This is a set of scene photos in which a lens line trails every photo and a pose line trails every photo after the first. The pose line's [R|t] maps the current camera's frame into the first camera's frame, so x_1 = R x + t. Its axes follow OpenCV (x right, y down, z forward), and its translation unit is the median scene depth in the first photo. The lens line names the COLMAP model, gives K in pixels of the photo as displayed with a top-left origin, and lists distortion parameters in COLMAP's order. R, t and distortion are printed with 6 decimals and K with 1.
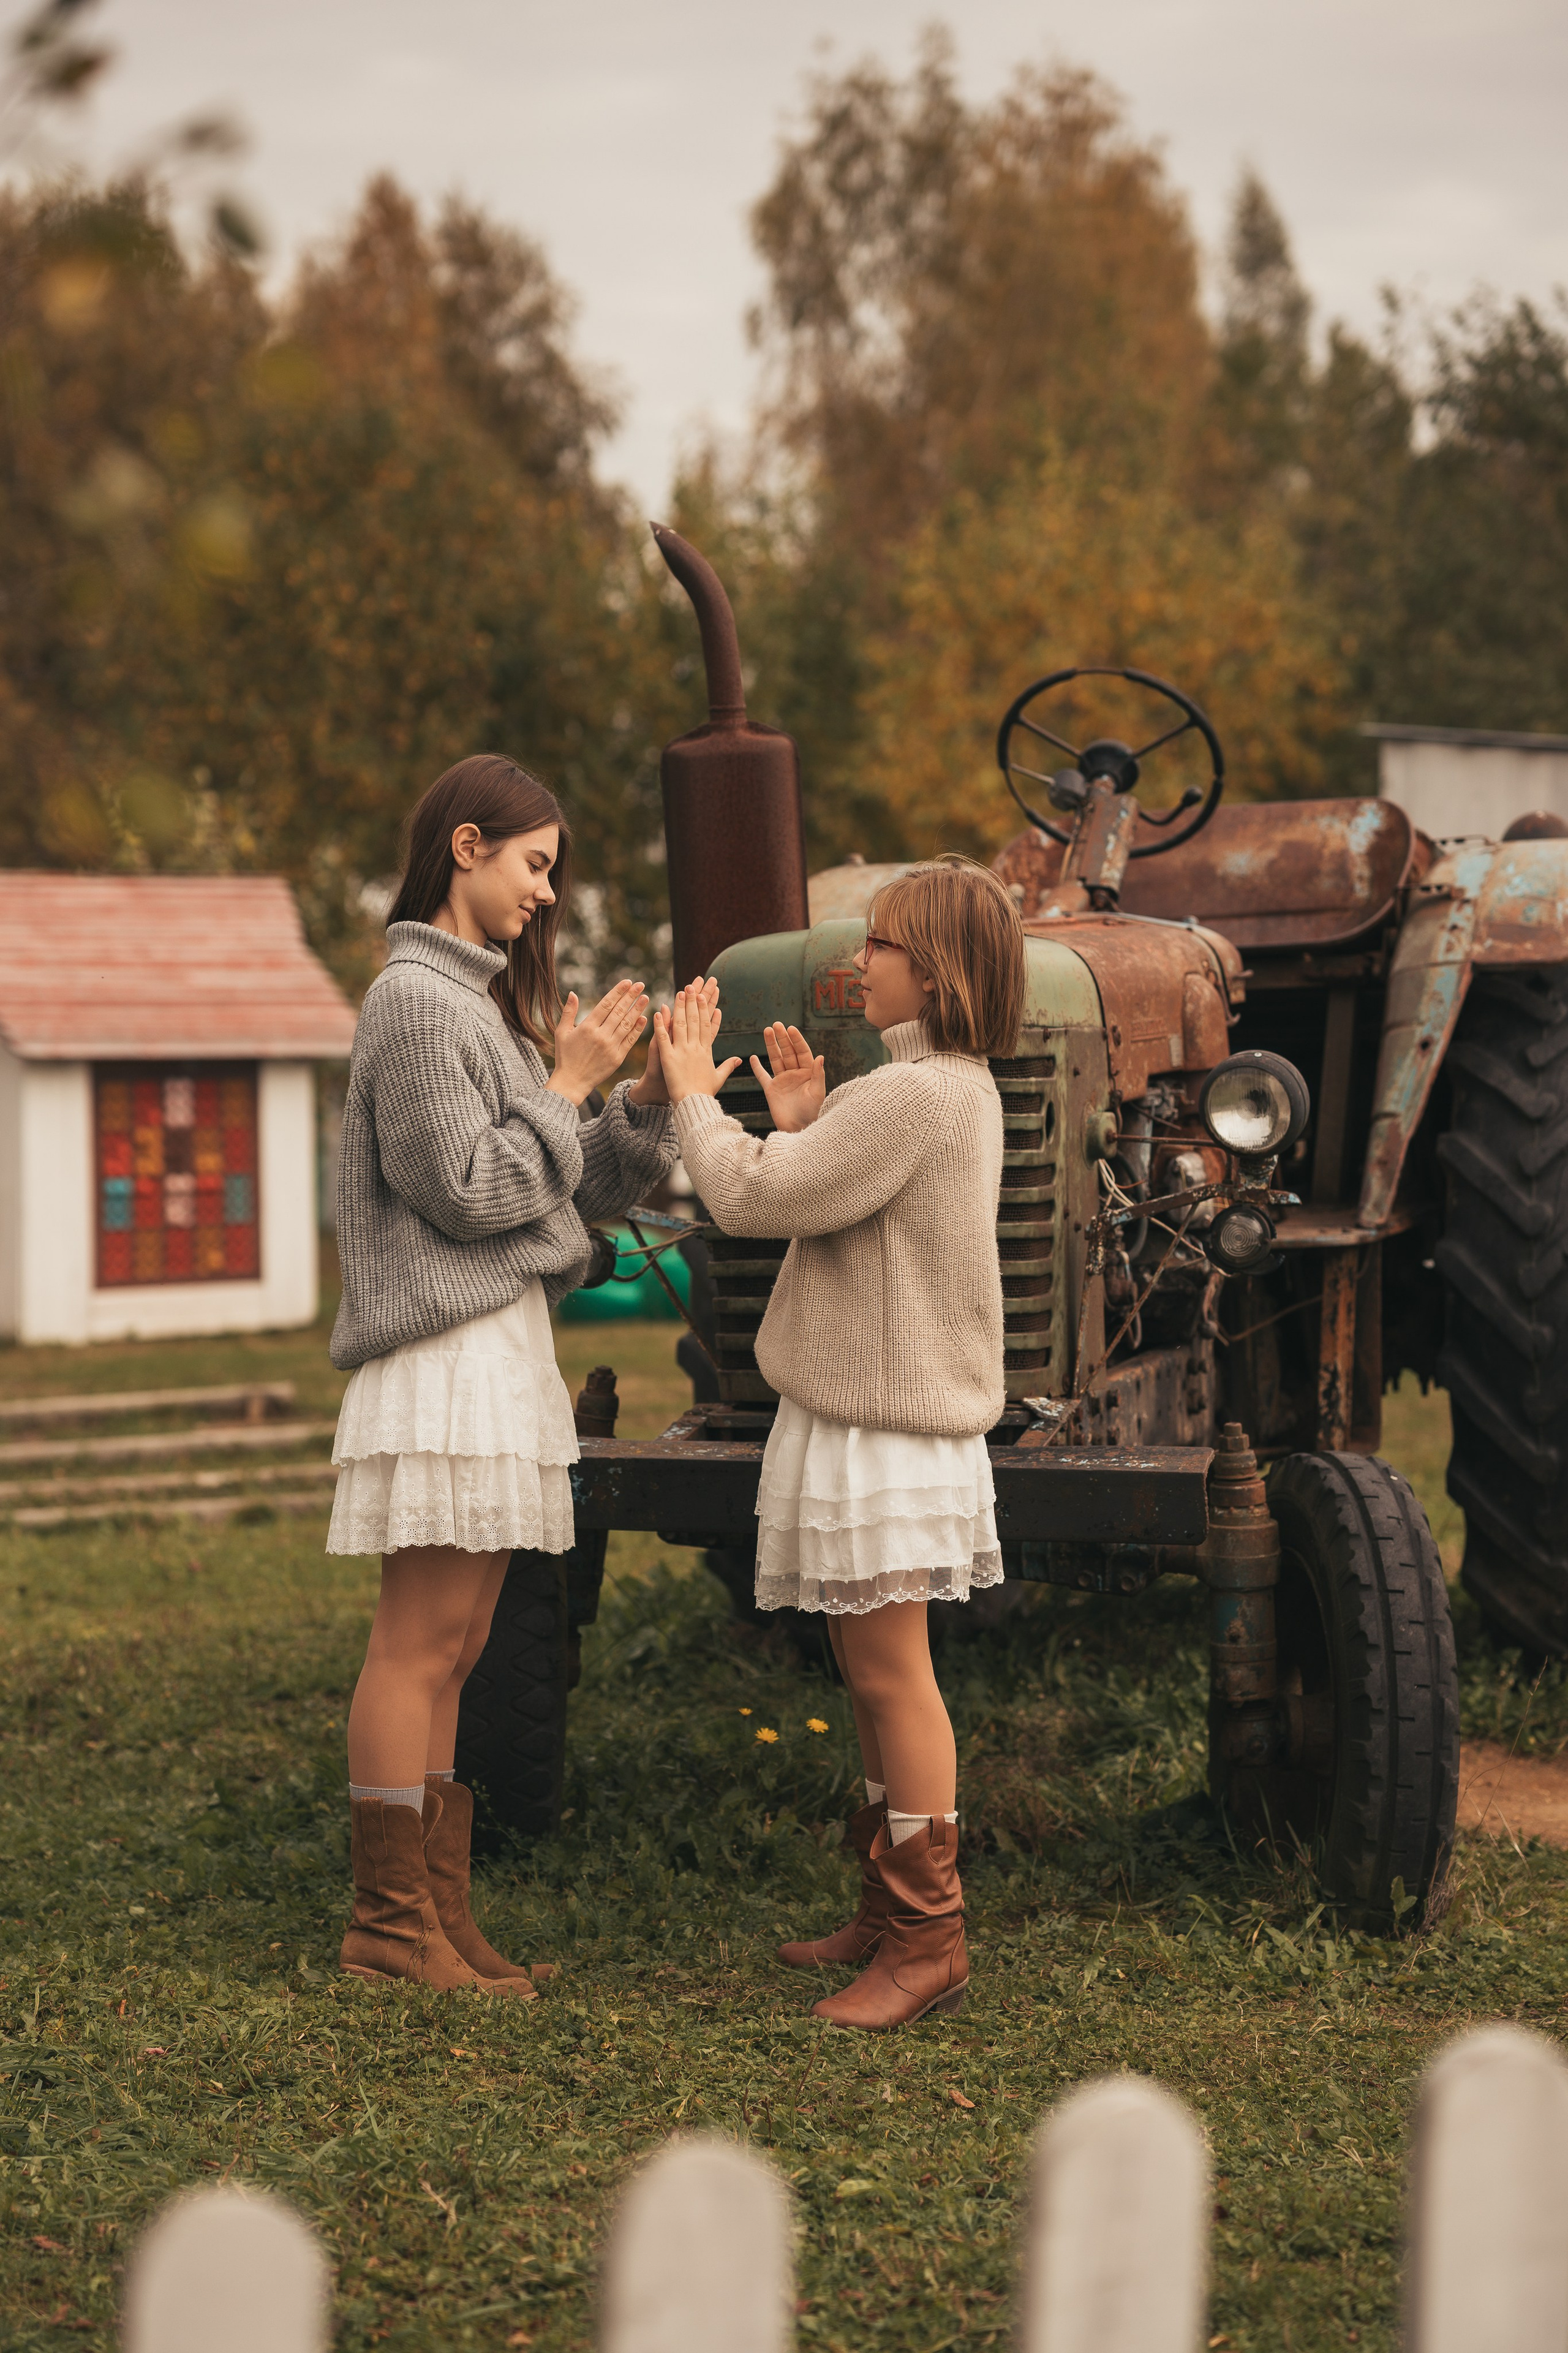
lens RADIAL K [[5825.4, 0, 848.2], [0, 5825.4, 1270.4], [0, 0, 1]] dist [0.139296, 0.000000]
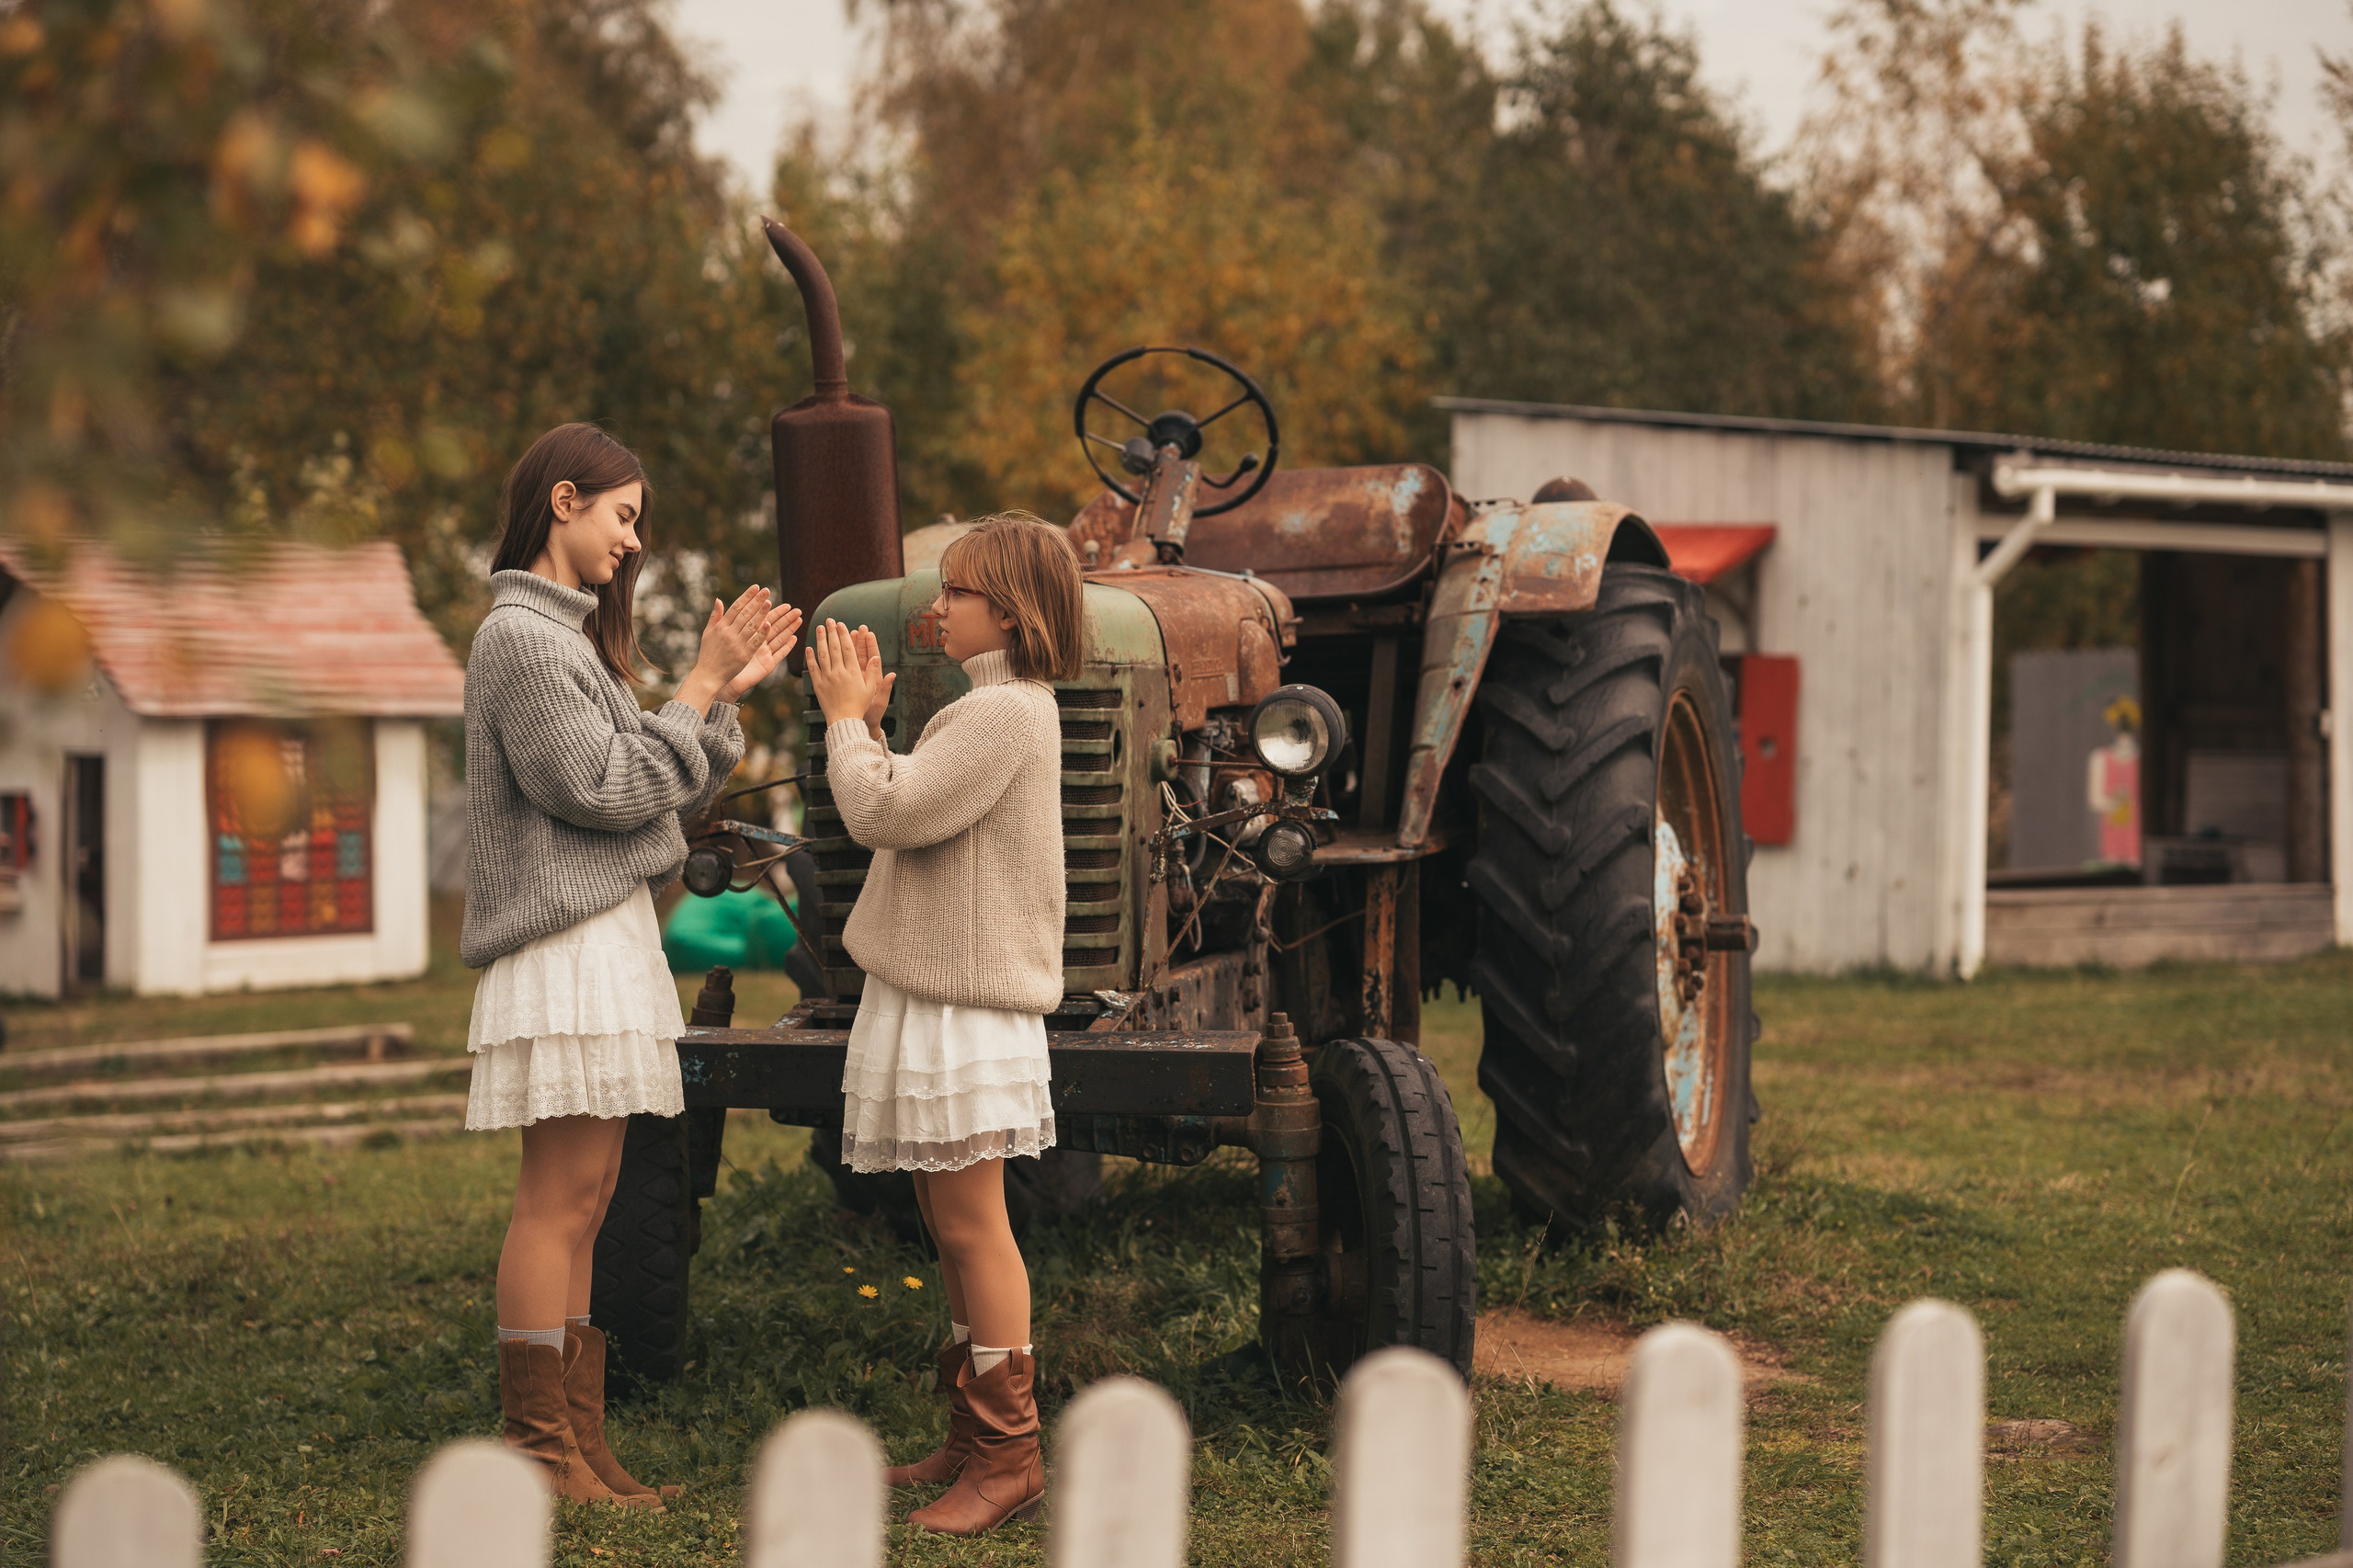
lens RADIAL K [[5825.8, 0, 1289.0], [0, 5825.8, 875.7], [0, 0, 1]] dist [0.139296, 0.000000]
pose [[0.998312, -0.002149, 0.058036, 0.001748], [0.002787, 0.999936, -0.010926, 0.010063], [-0.058009, 0.011069, 0.998255, -0.112047]]
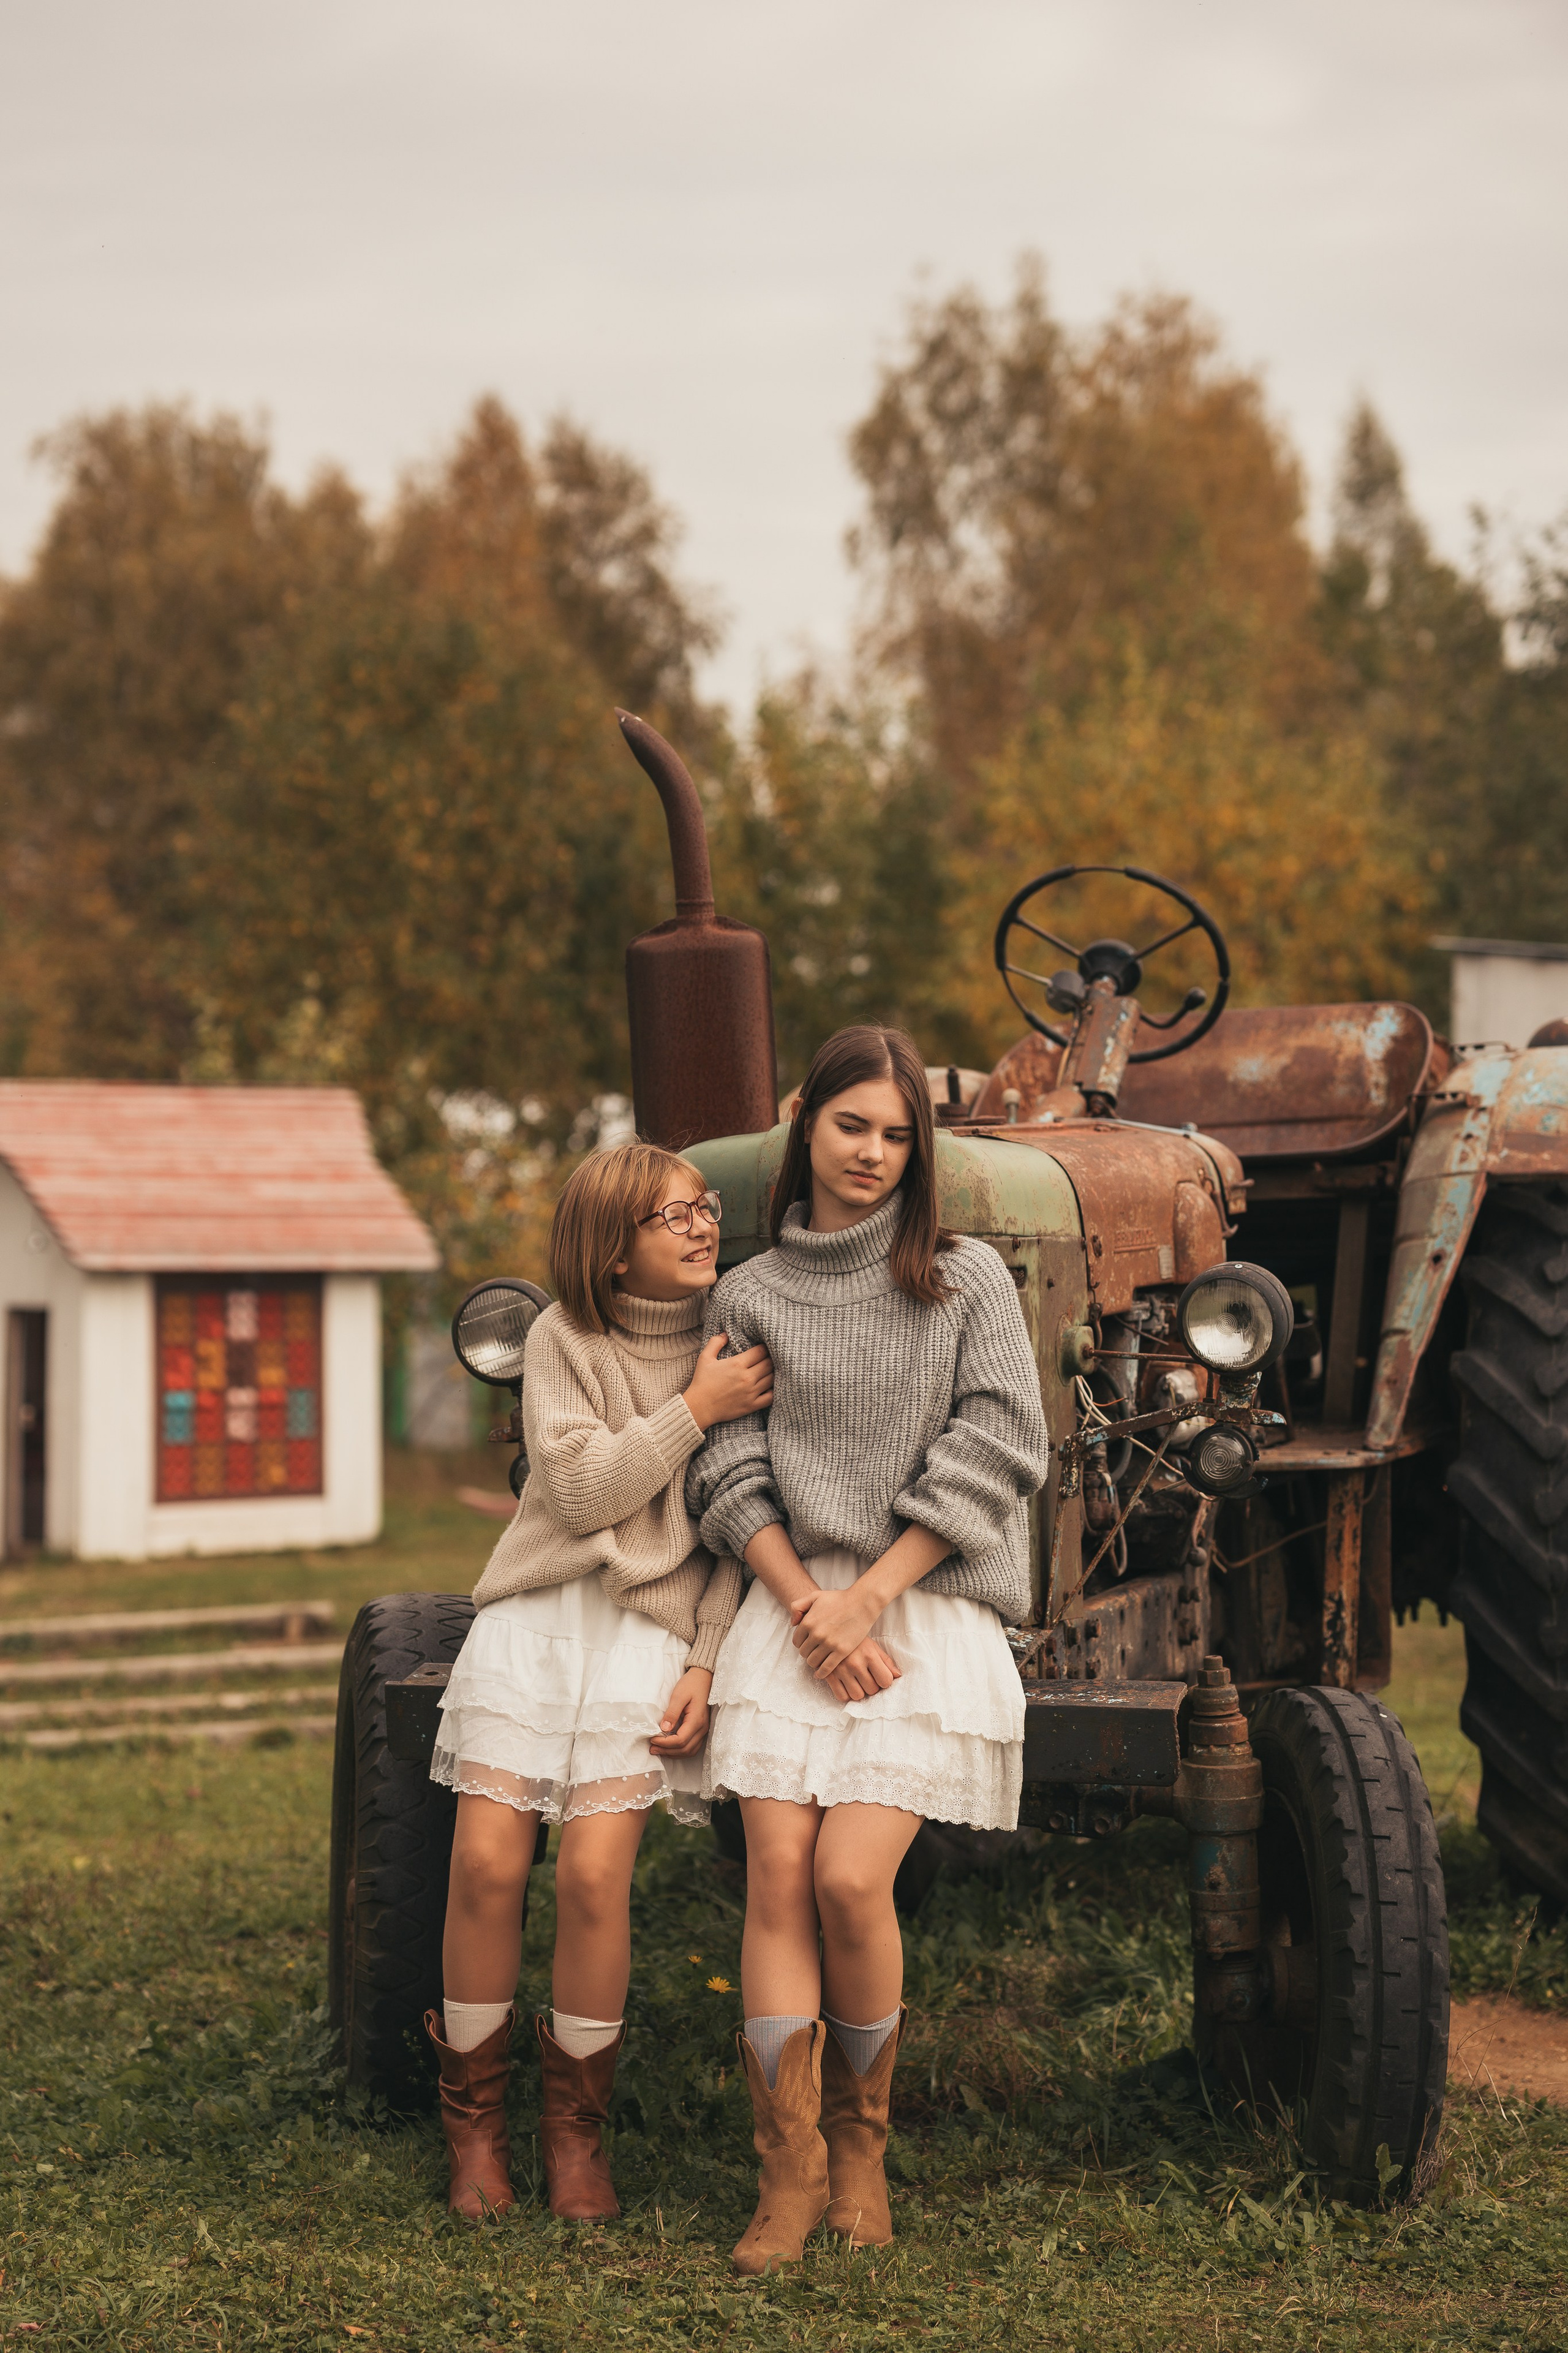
lens RADIAL K [[5825.4, 0, 825.6], [0, 5825.4, 1199.9], [0, 0, 1]] dist [0.139296, 0.000000]
pose [[0.999716, 0.005183, -0.023272, 0.020925], [-0.006327, 0.998760, -0.049375, -0.000420], [0.022987, 0.049508, 0.998509, 0.042729]]
